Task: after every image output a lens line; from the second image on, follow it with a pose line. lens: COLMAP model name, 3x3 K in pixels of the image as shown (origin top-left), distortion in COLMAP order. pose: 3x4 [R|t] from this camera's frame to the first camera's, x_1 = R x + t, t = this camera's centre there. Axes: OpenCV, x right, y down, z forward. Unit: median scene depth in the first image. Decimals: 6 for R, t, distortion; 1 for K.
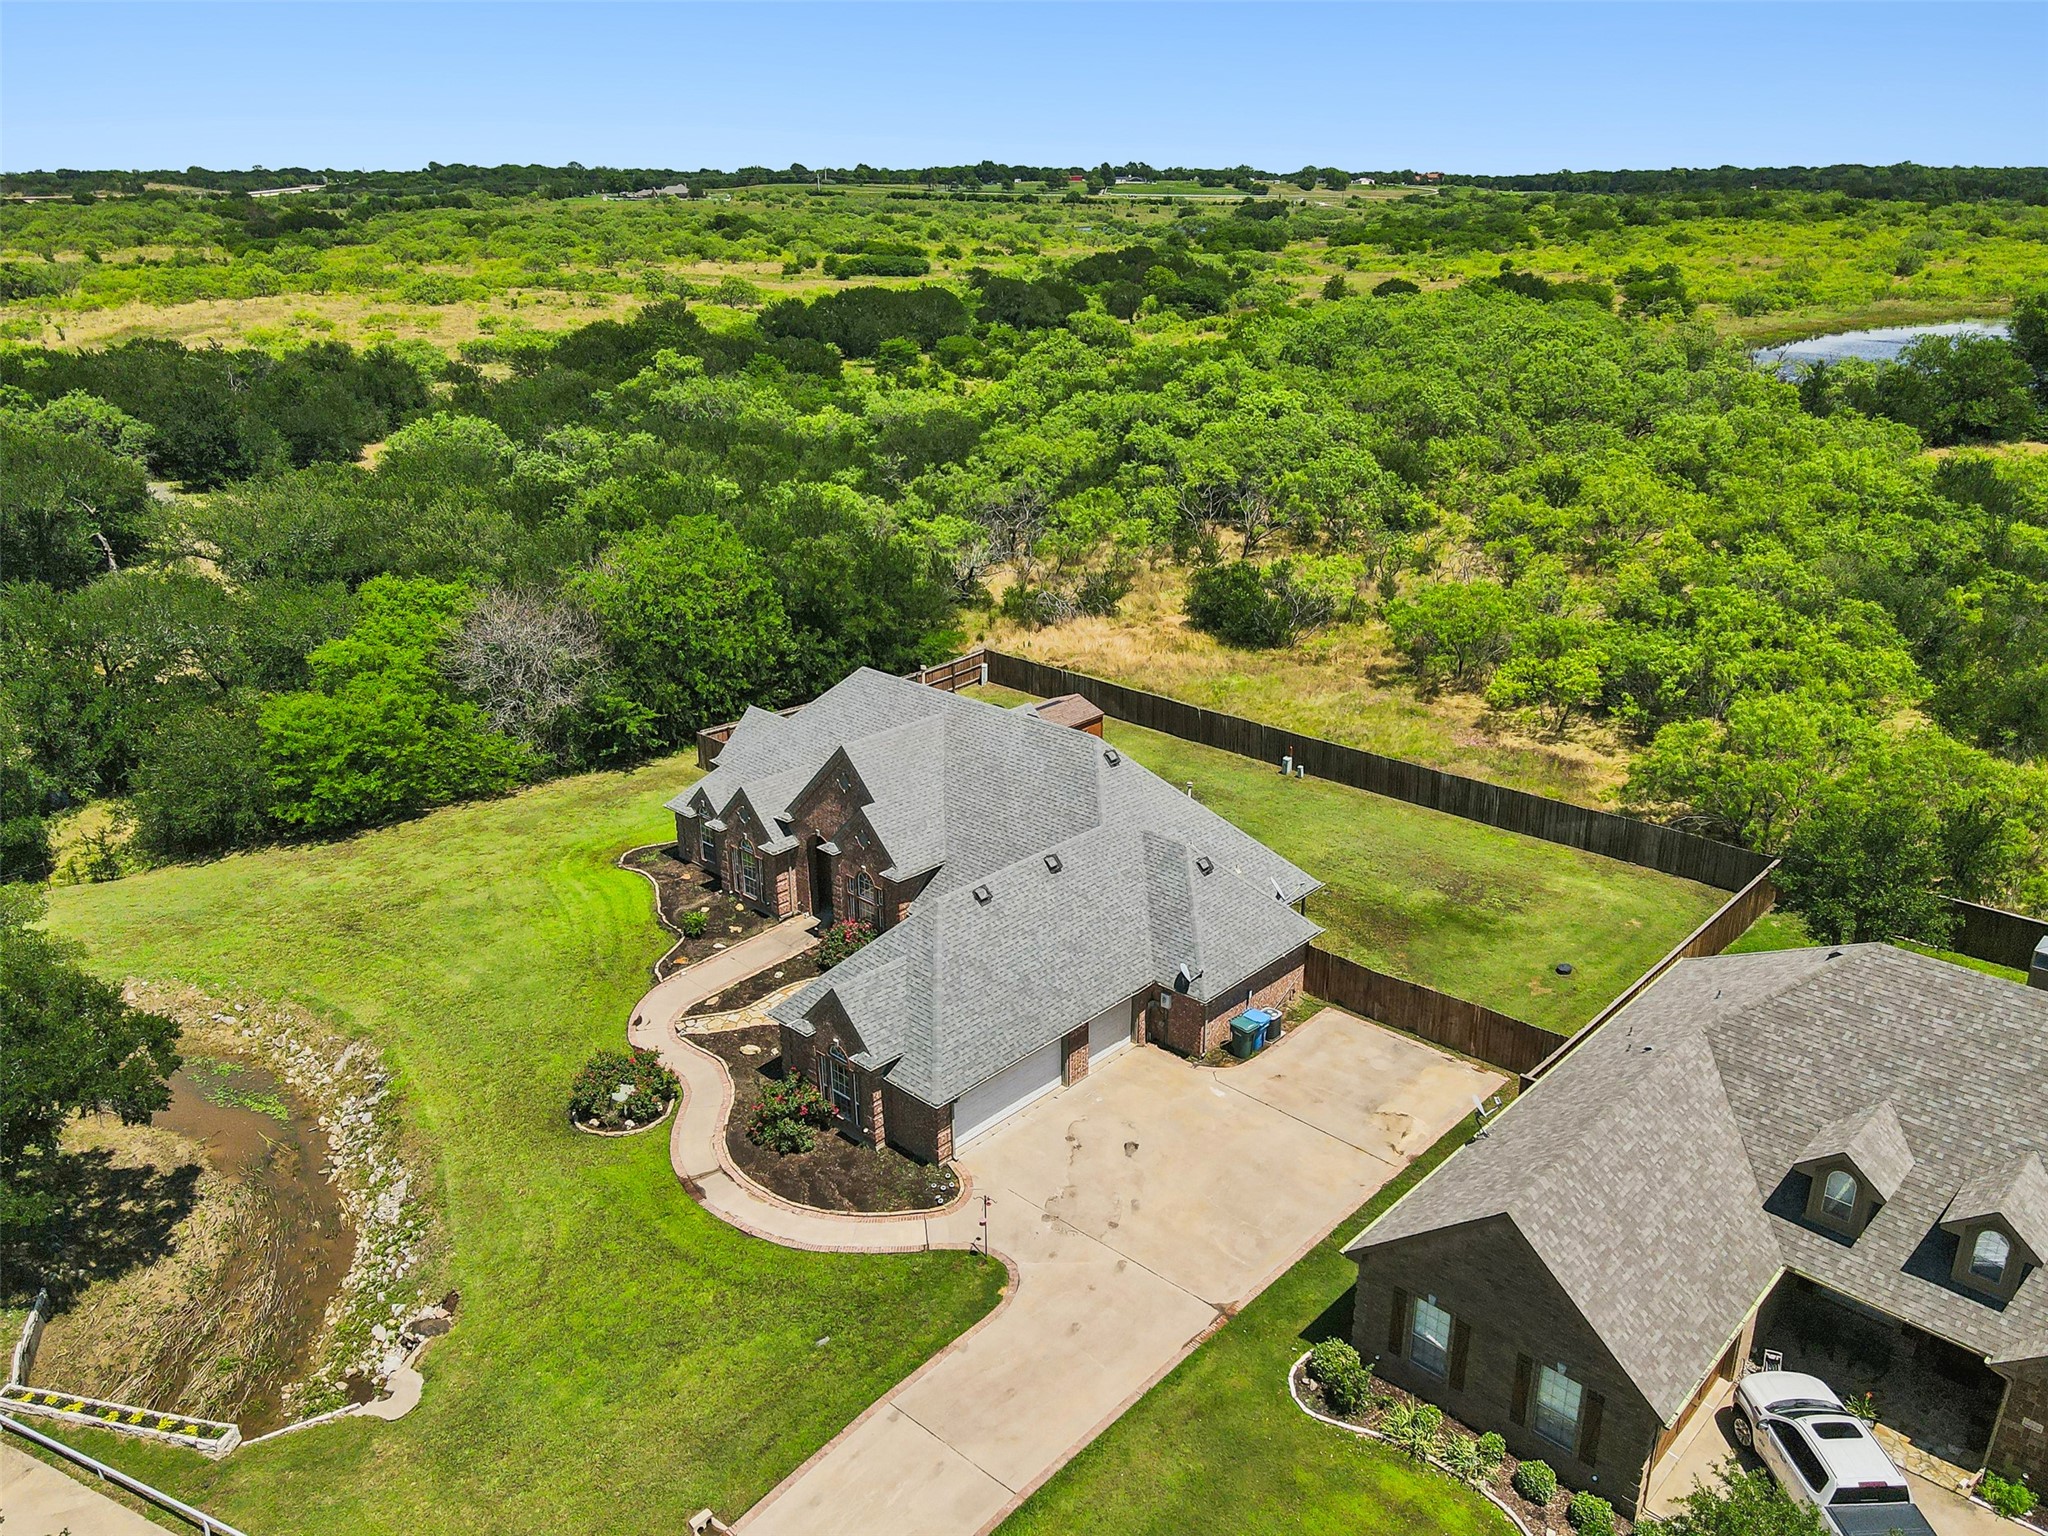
lens RADIAL K [[1517.6, 0, 1009.3], [0, 1517.6, 773.3], [0, 0, 1]] dist [0.000423, 0.027621]
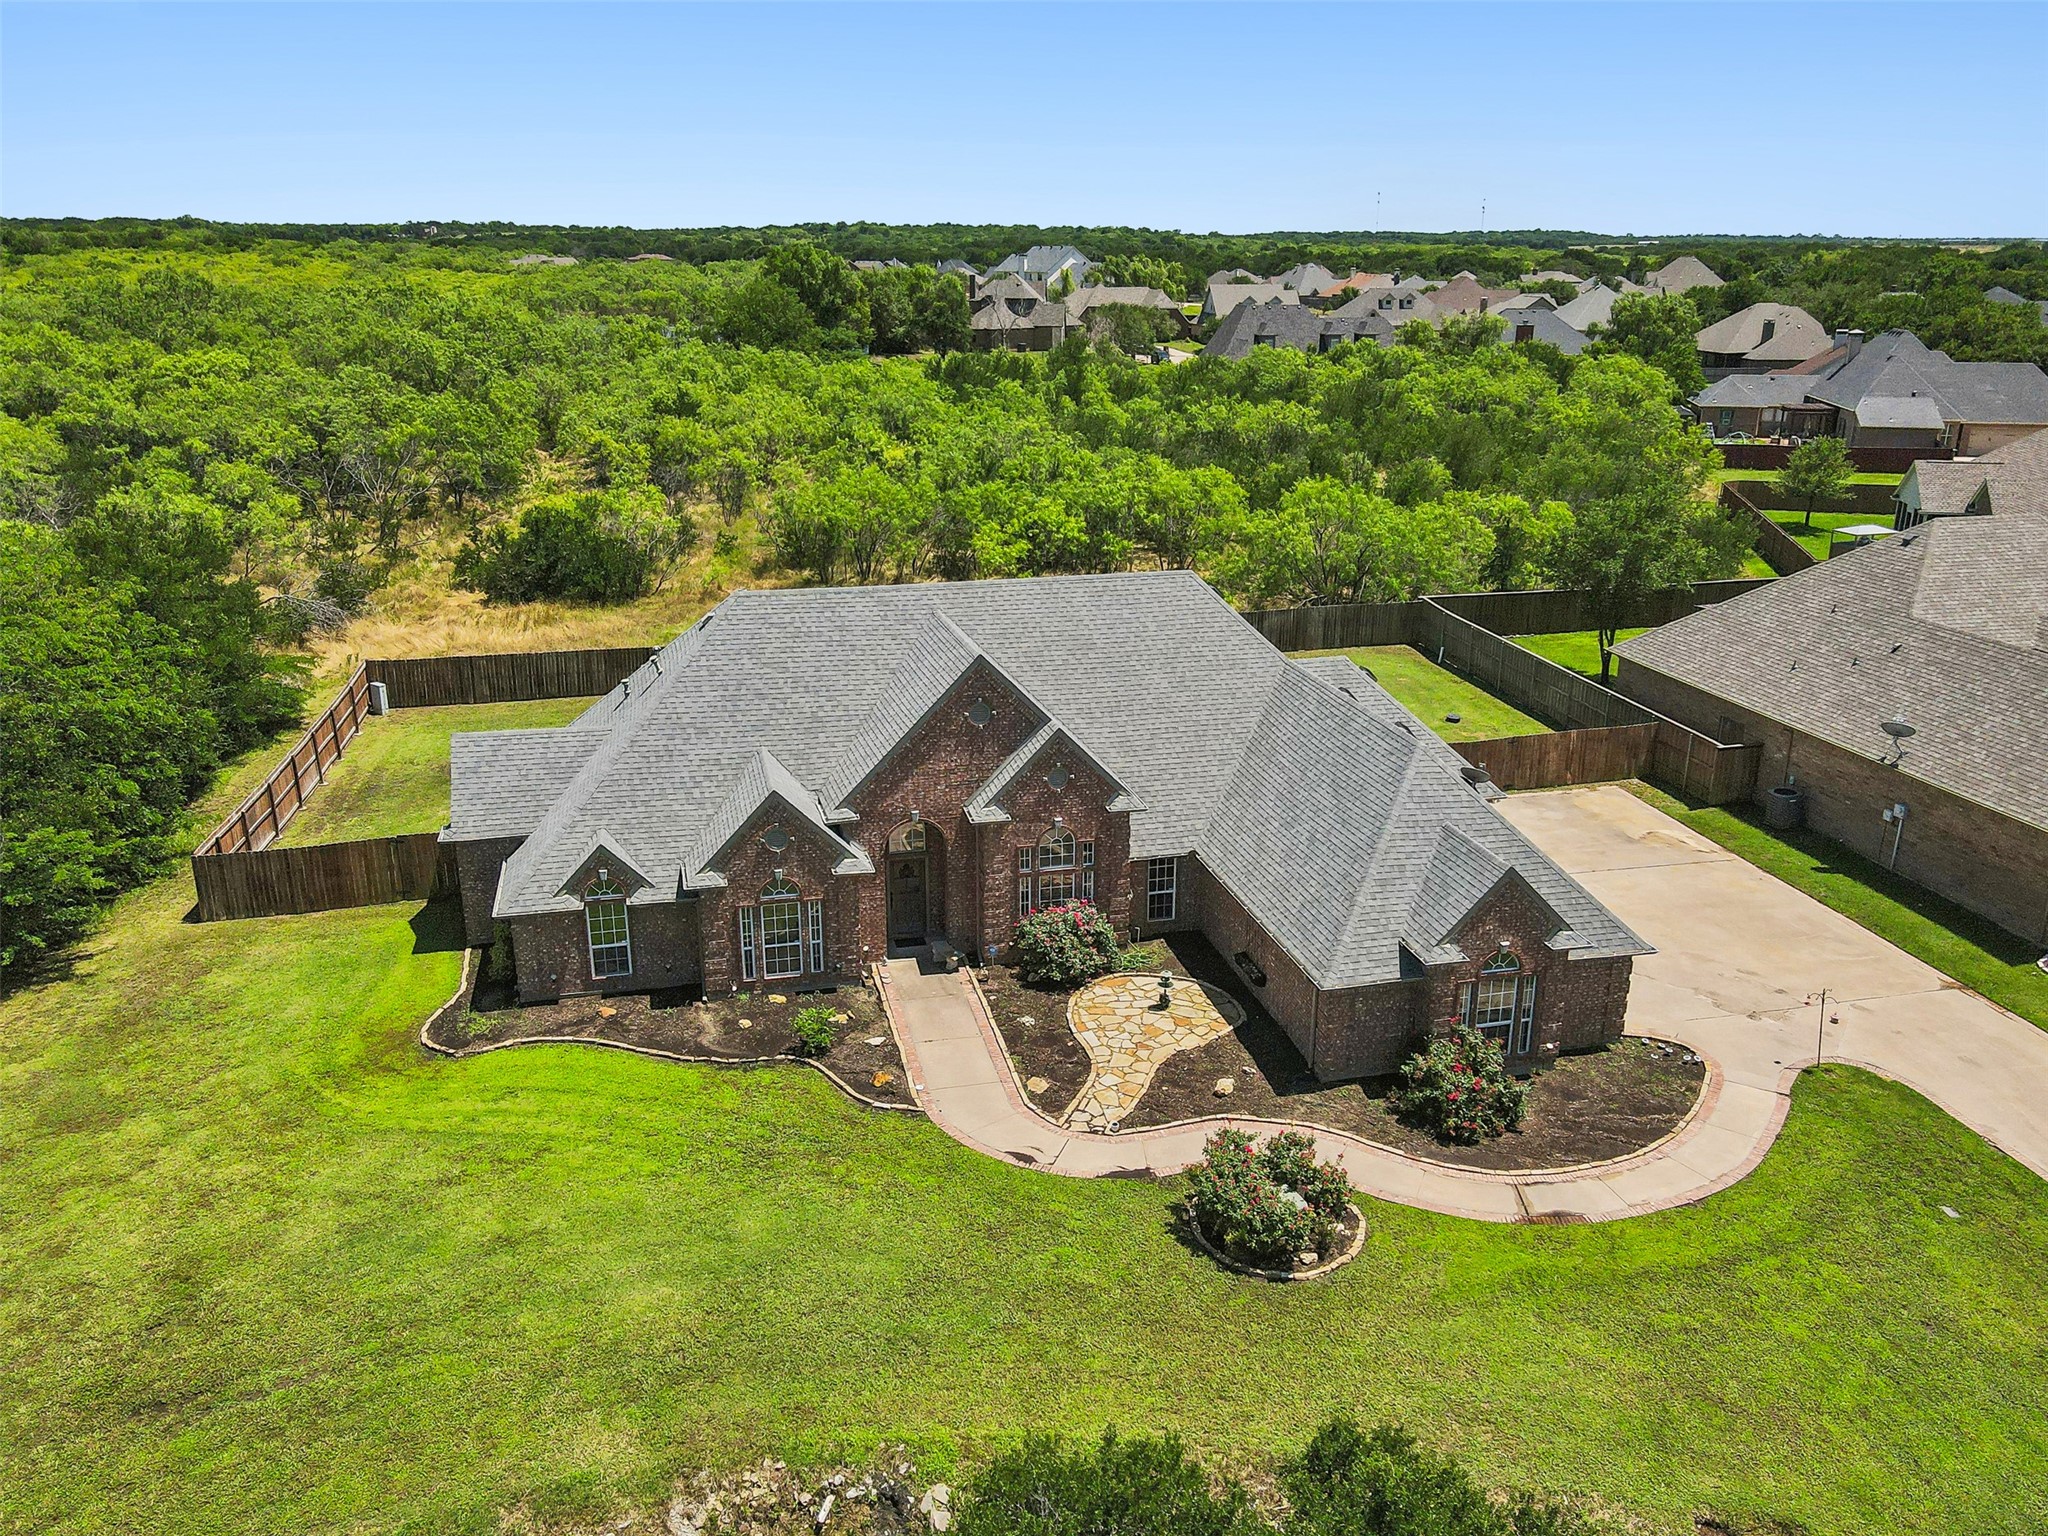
lens RADIAL K [[1572.0, 0, 1024.0], [0, 1572.0, 768.0], [0, 0, 1]] dist [0.012388, 0.007410]
pose [[0.543115, -0.256226, 0.799609, -0.483593], [0.298099, 0.949107, 0.101654, -0.025901], [-0.784961, 0.183153, 0.591855, 0.440054]]
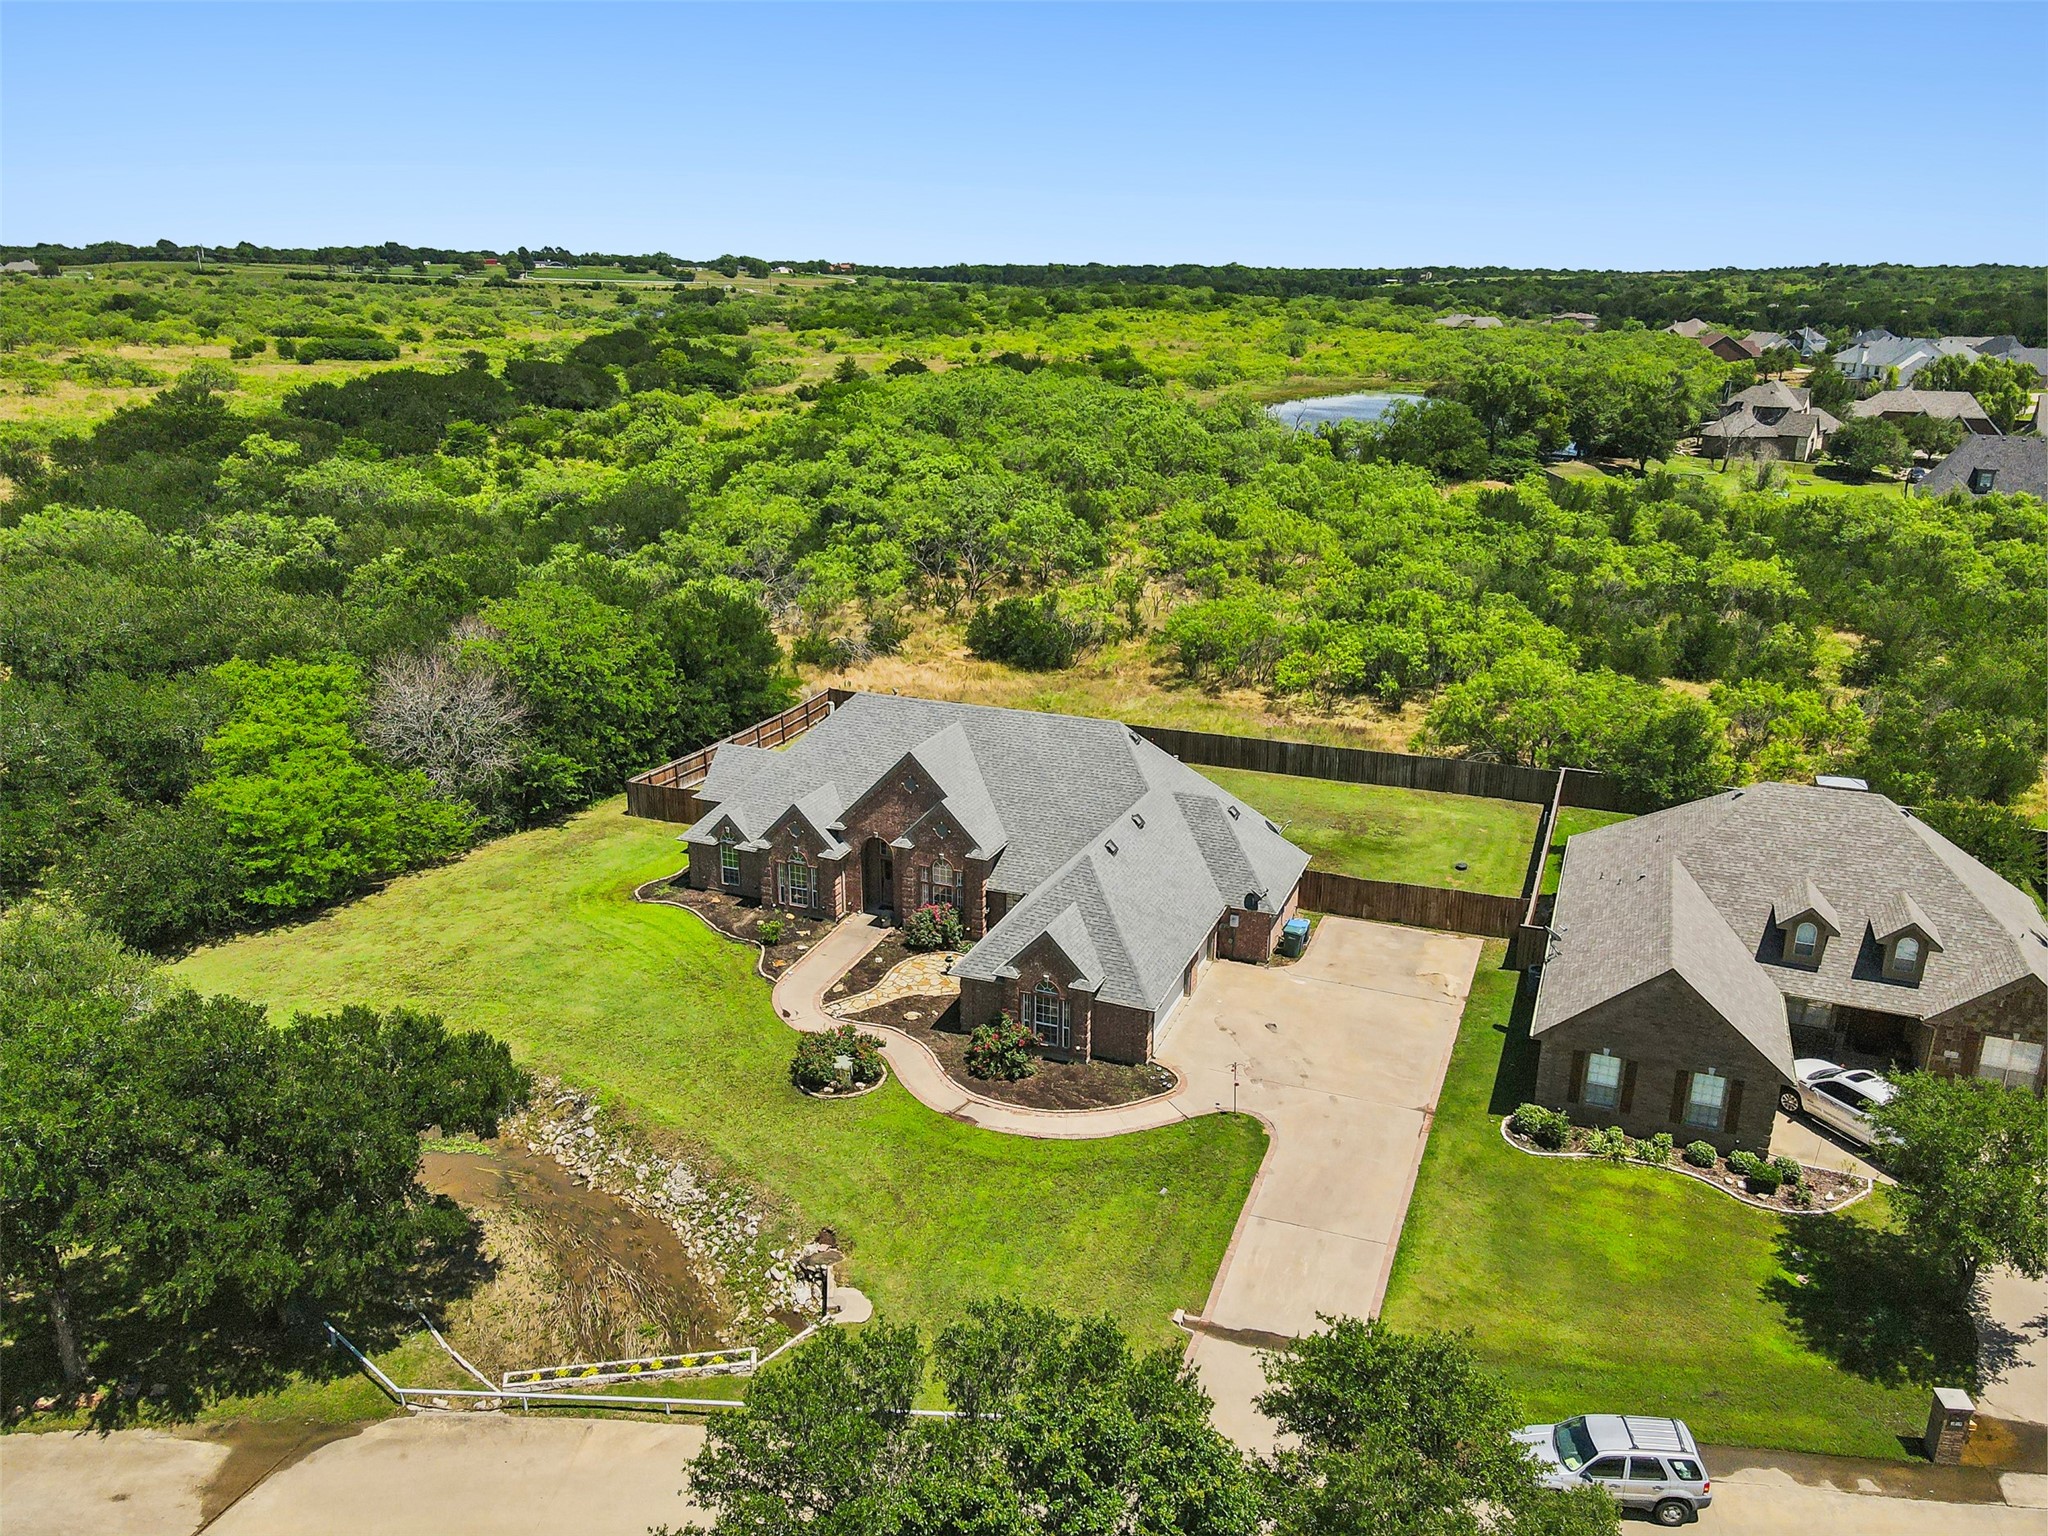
lens RADIAL K [[1517.6, 0, 1009.3], [0, 1517.6, 773.3], [0, 0, 1]] dist [0.000423, 0.027621]
pose [[0.930972, -0.102048, 0.350539, -0.327410], [0.119775, 0.992372, -0.029204, 0.029811], [-0.344885, 0.069174, 0.936093, -0.069279]]
